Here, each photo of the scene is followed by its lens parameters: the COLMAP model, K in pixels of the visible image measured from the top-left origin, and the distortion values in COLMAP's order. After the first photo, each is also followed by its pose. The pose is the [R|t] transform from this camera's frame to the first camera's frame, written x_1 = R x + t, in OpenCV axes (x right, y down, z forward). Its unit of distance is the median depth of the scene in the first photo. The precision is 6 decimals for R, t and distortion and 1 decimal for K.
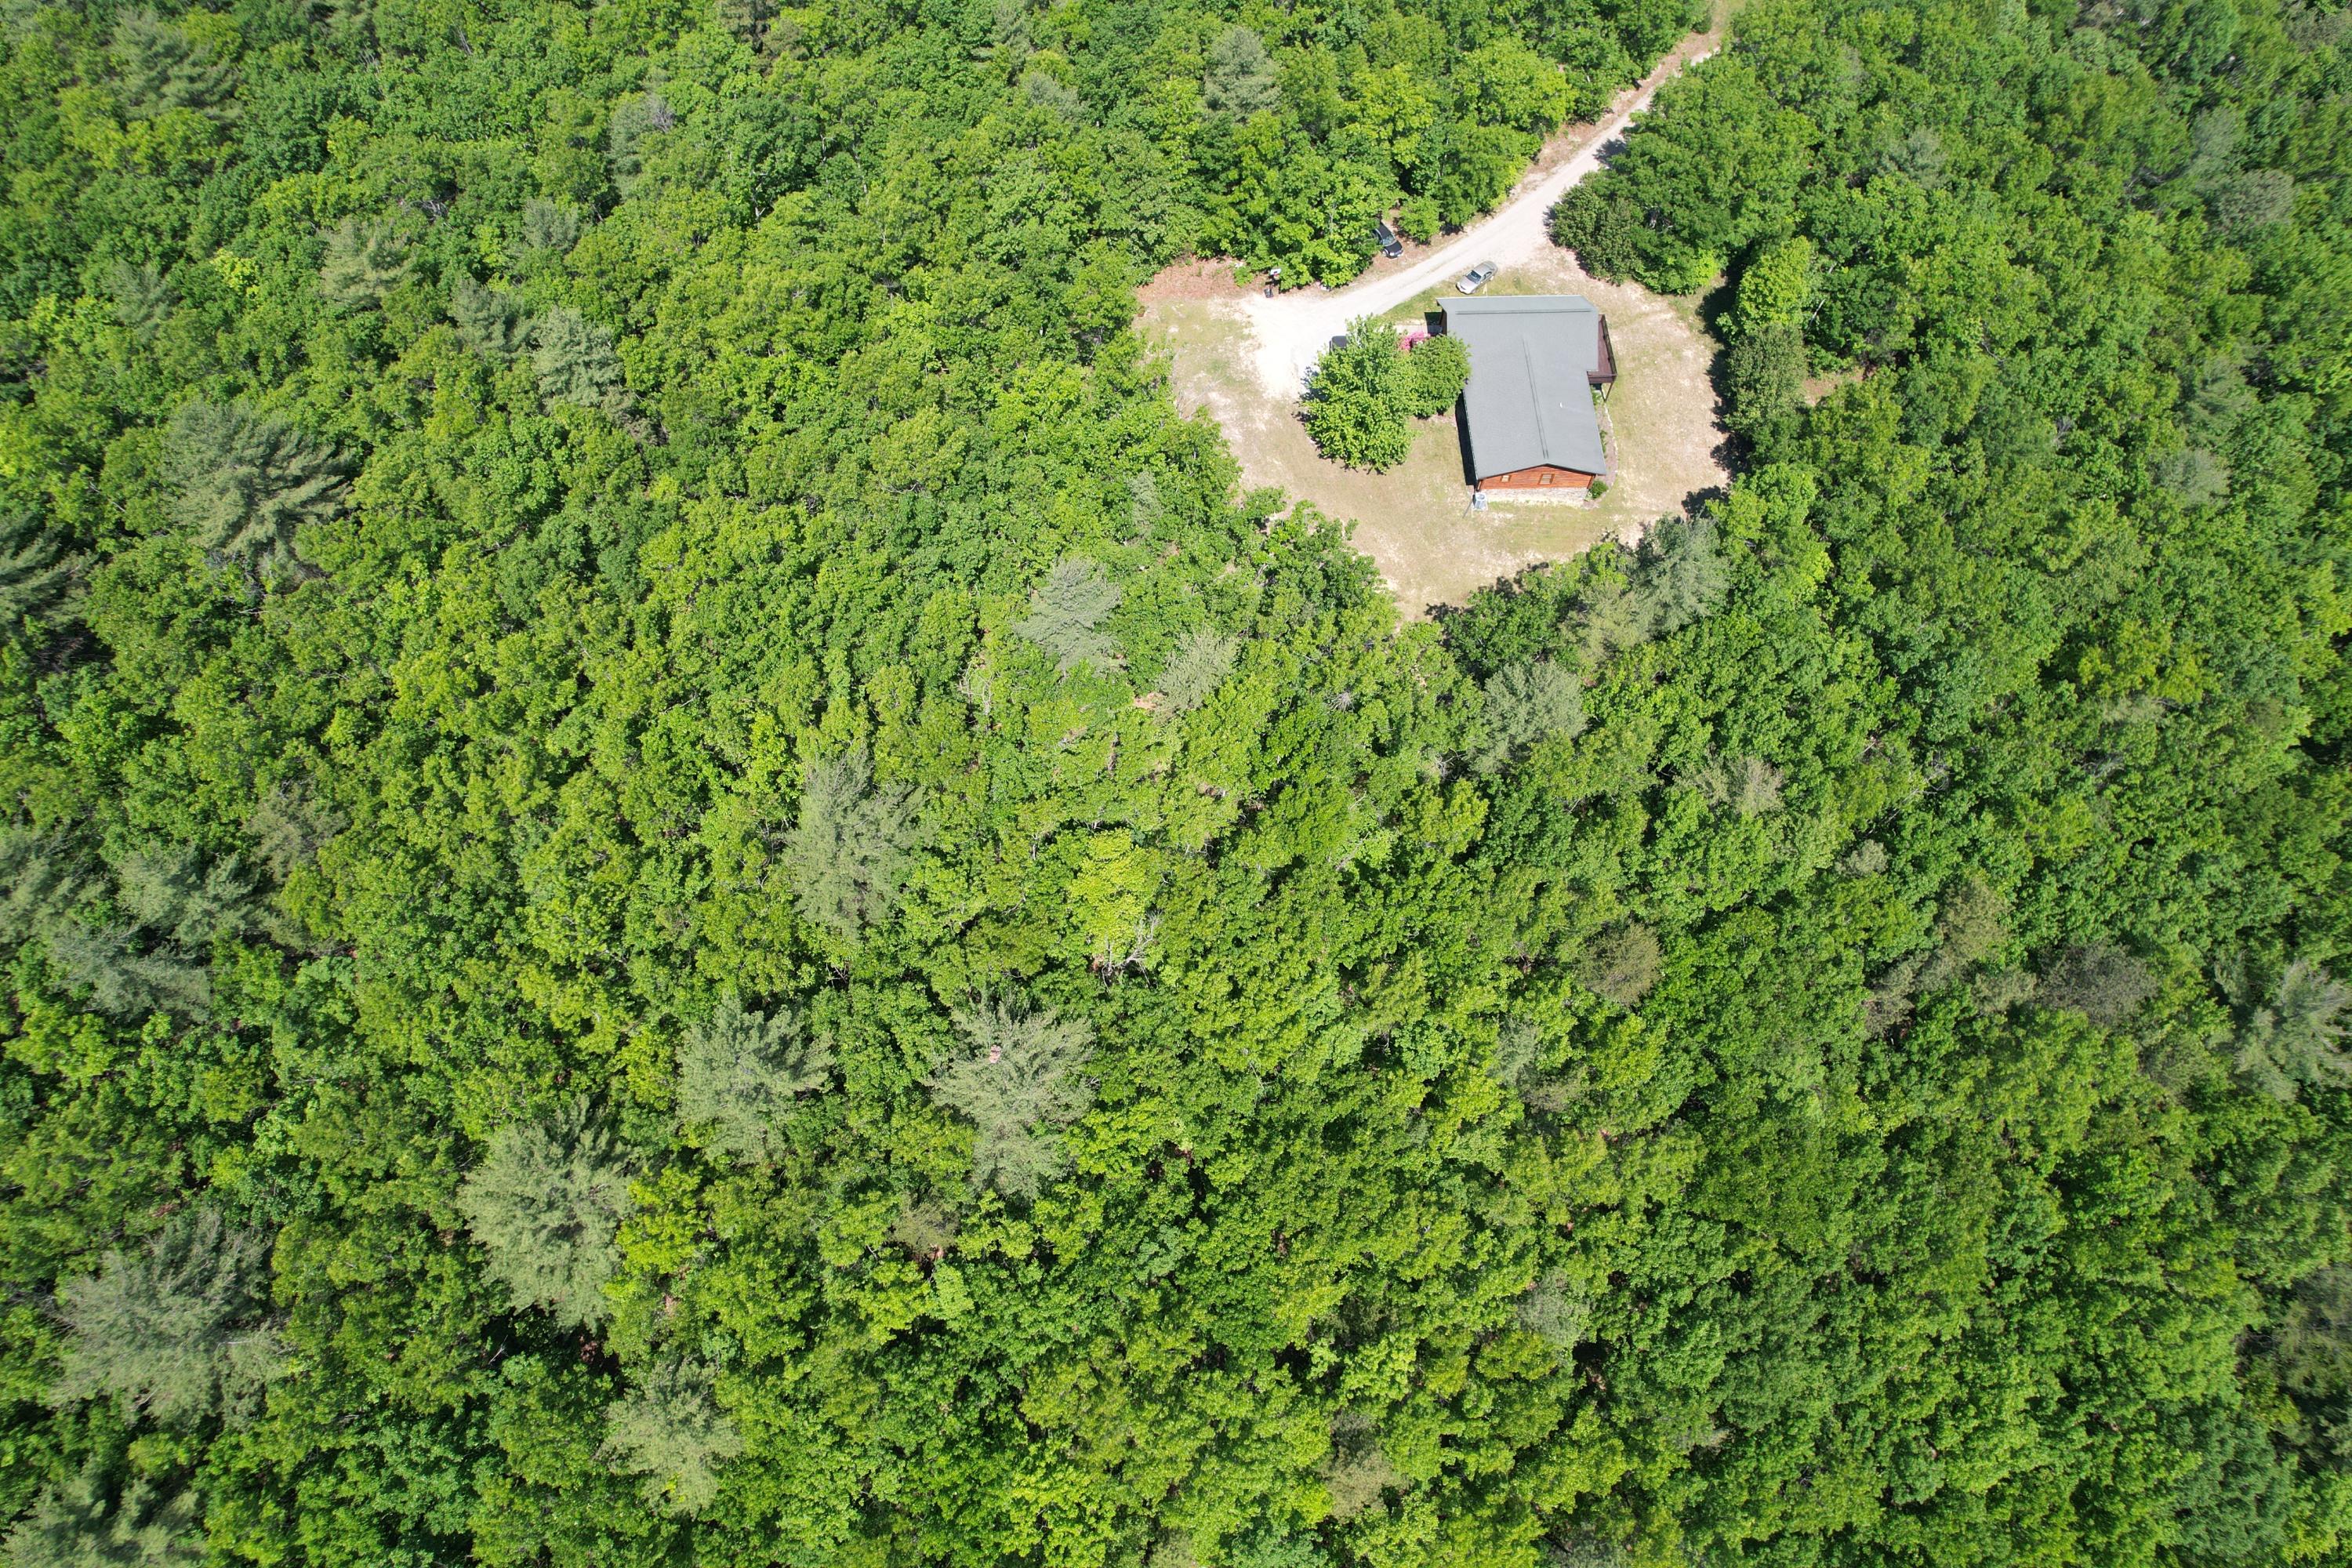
lens RADIAL K [[1498.7, 0, 1182.9], [0, 1498.7, 782.0], [0, 0, 1]] dist [-0.079318, 0.070925]
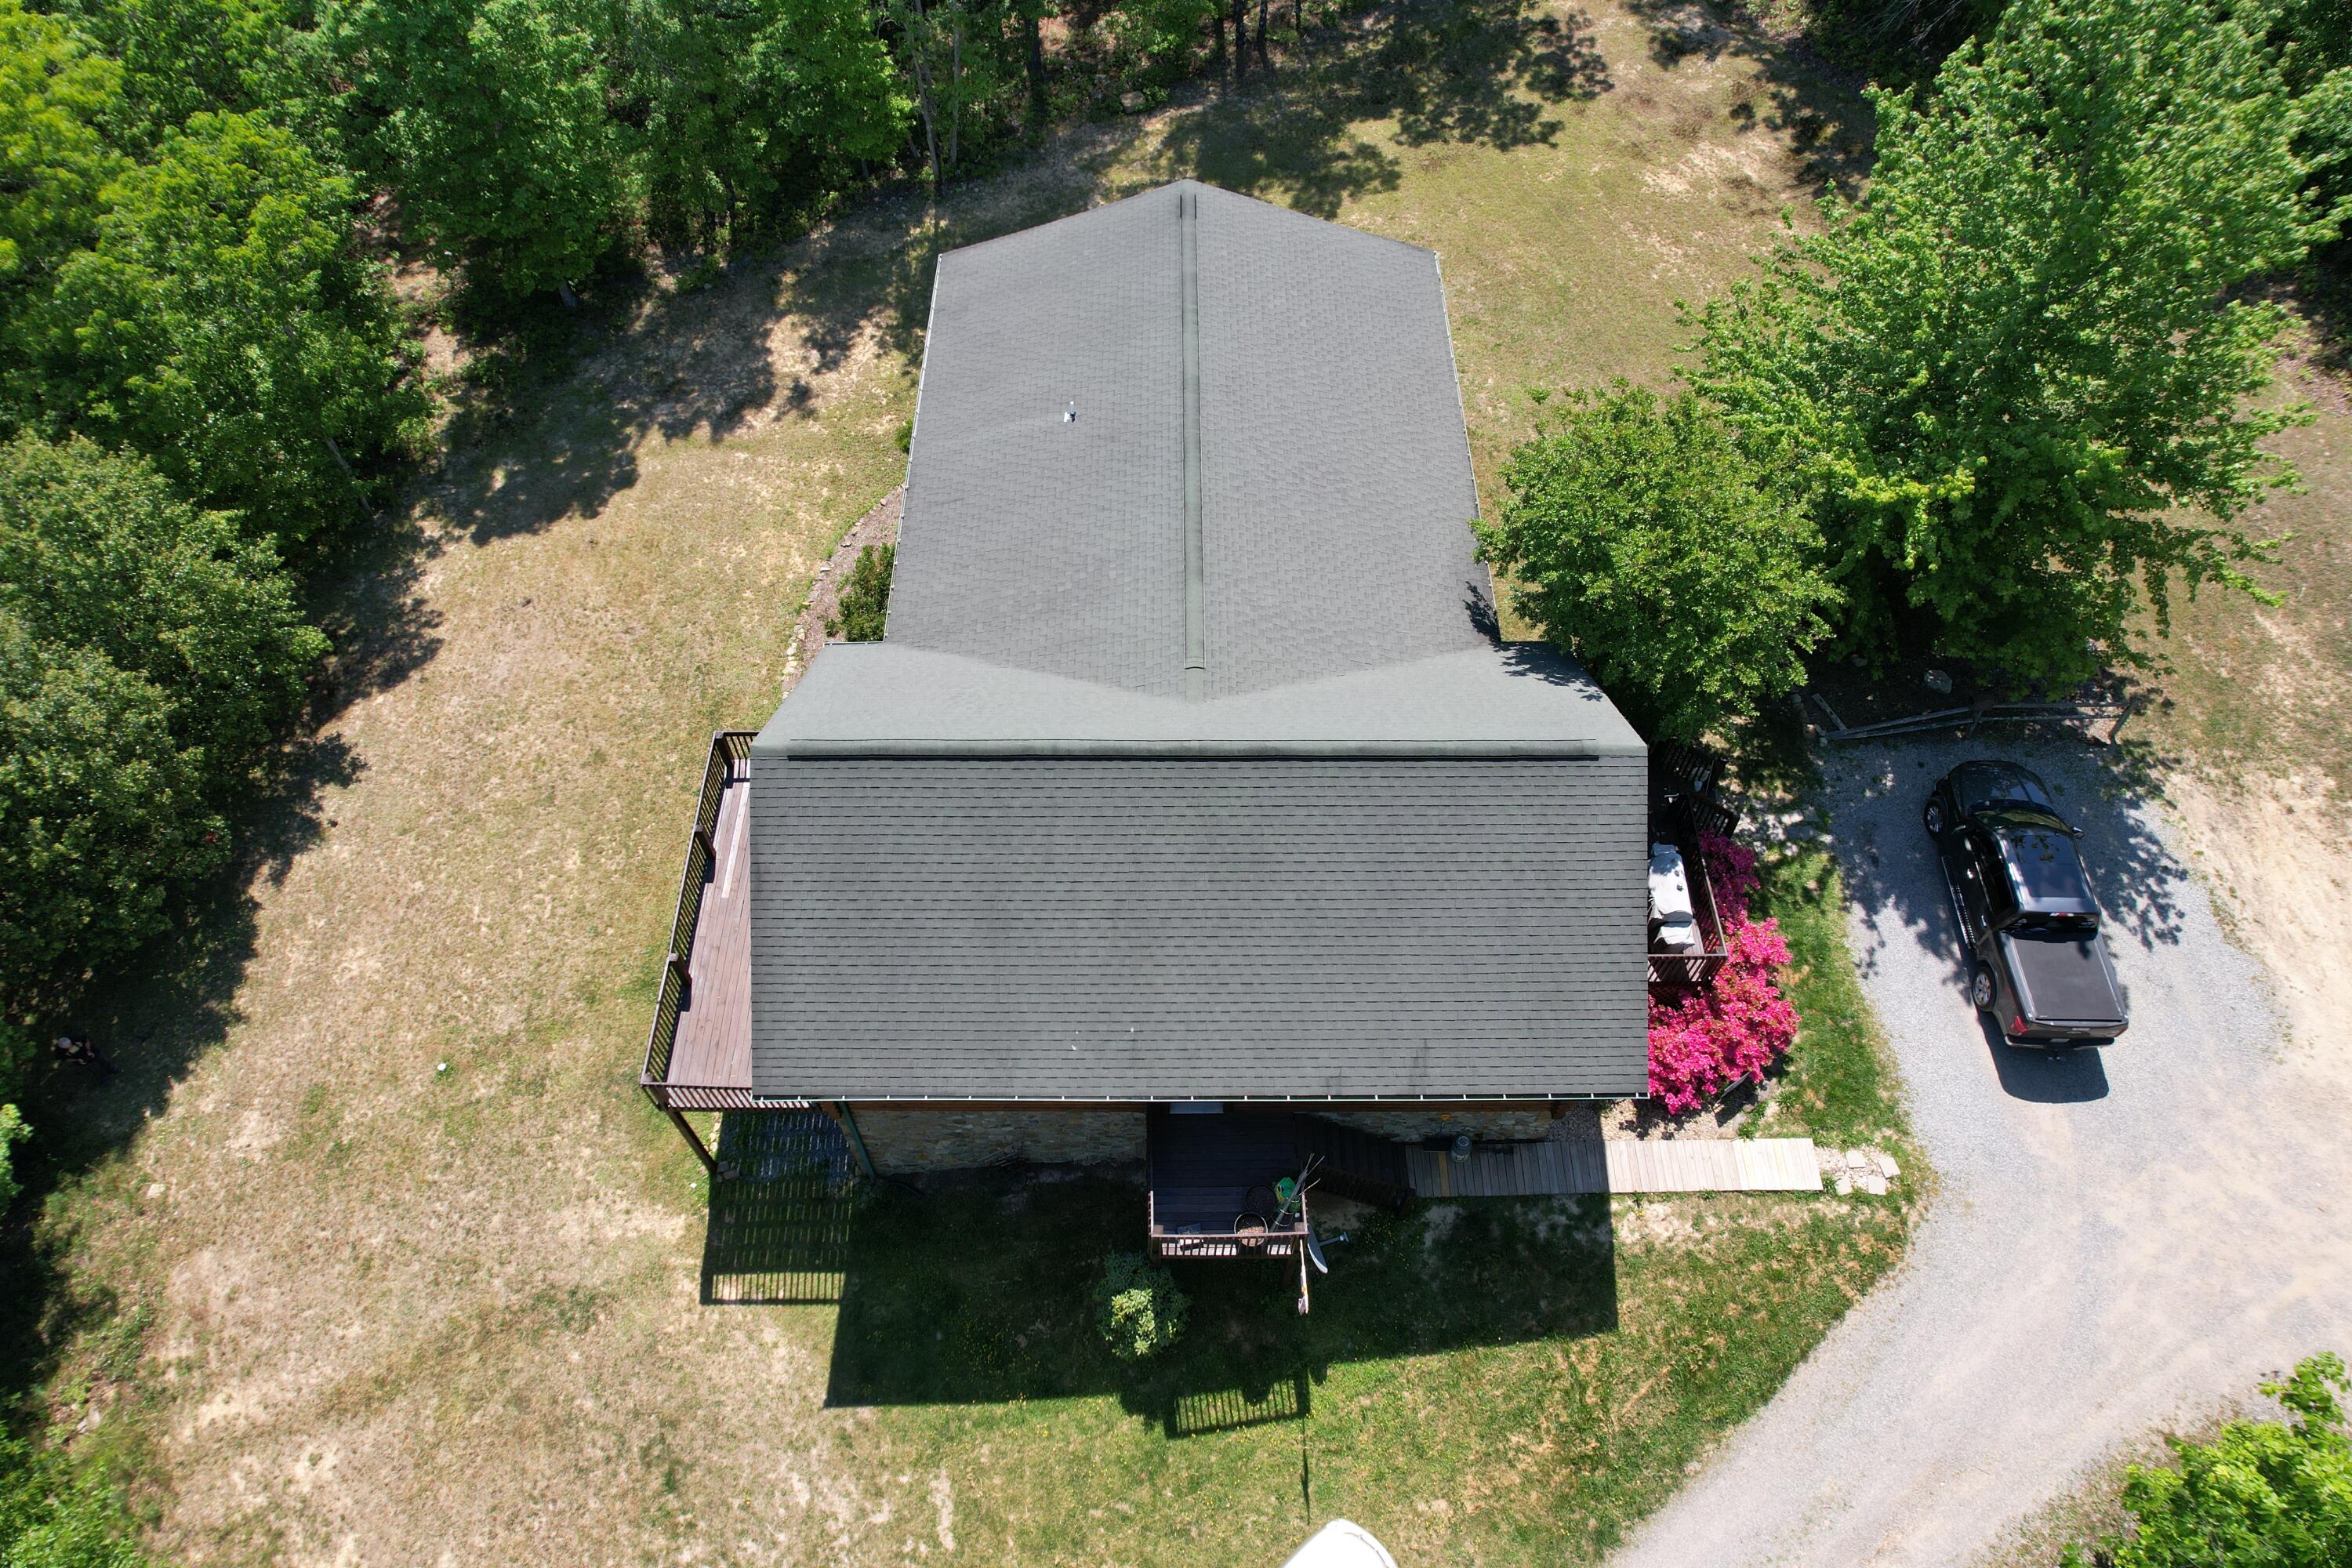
lens RADIAL K [[1498.7, 0, 1173.1], [0, 1498.7, 795.7], [0, 0, 1]] dist [-0.079318, 0.070925]
pose [[-0.999234, -0.033103, 0.020868, 0.219068], [0.035100, -0.522476, 0.851931, -0.444950], [-0.017298, 0.852011, 0.523237, 0.875981]]
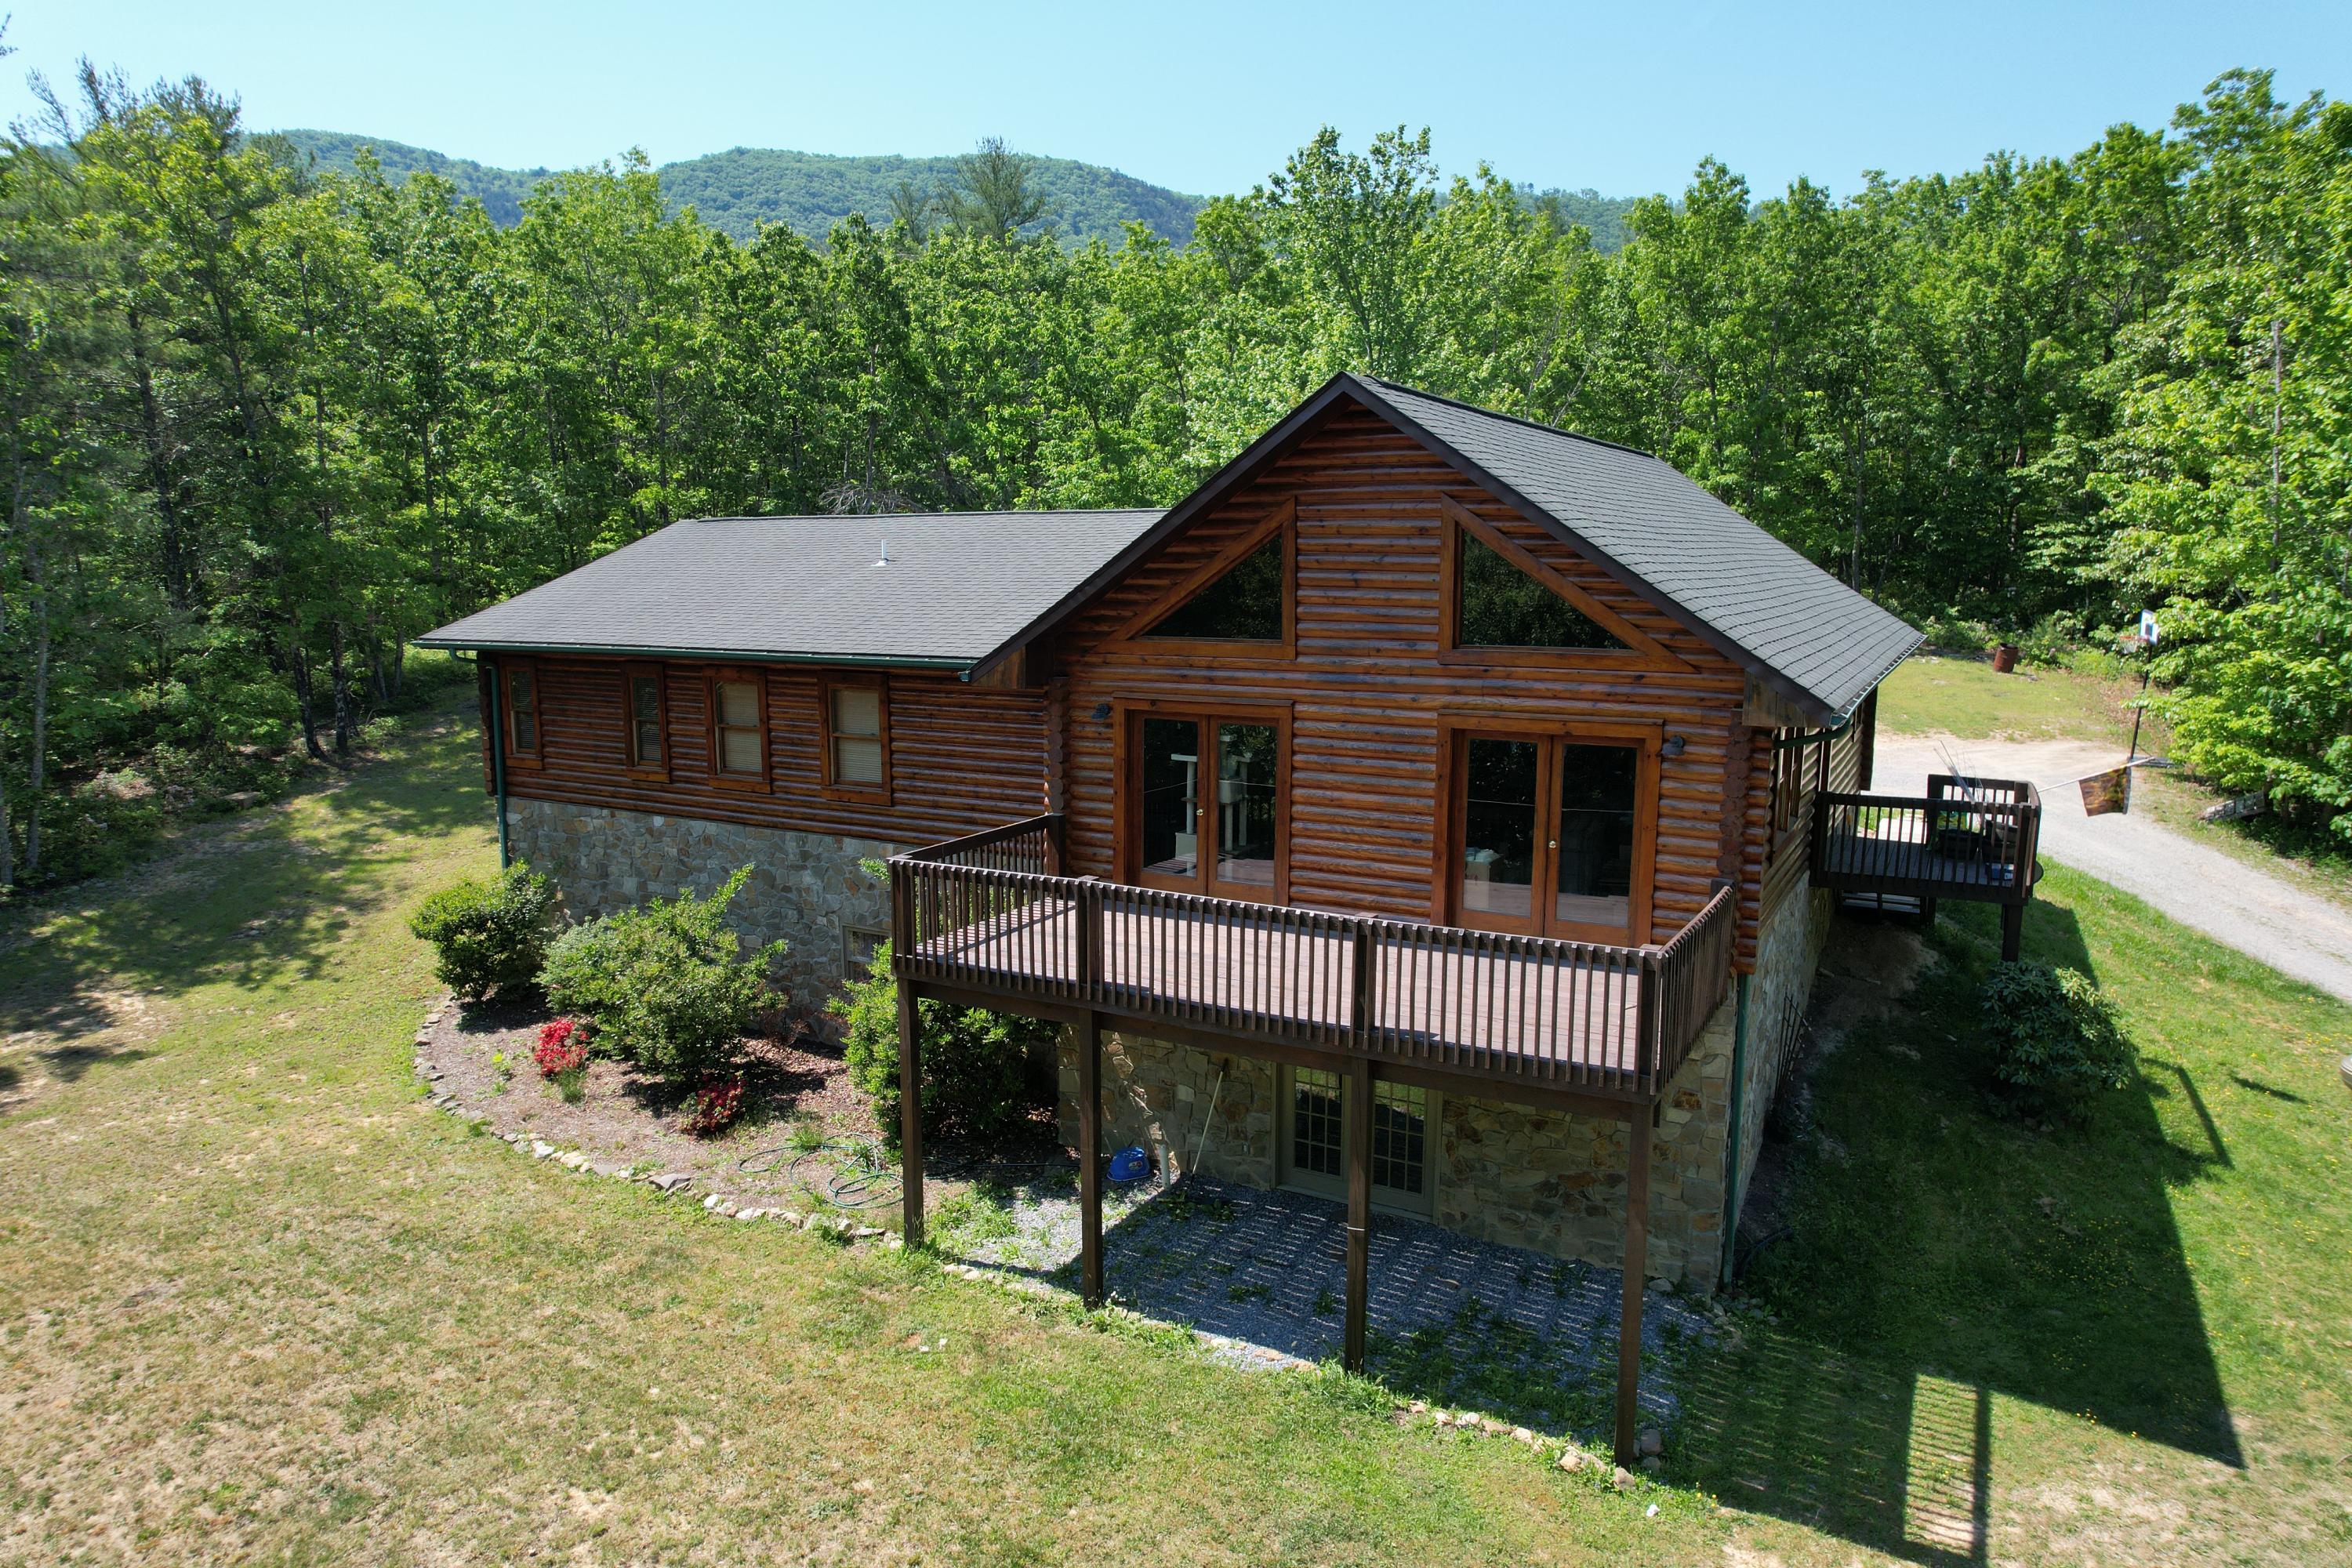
lens RADIAL K [[1498.7, 0, 1168.7], [0, 1498.7, 793.7], [0, 0, 1]] dist [-0.079318, 0.070925]
pose [[-0.527372, 0.138109, -0.838334, 0.362802], [-0.771343, 0.335886, 0.540565, -0.339487], [0.356242, 0.931722, -0.070607, 0.987184]]
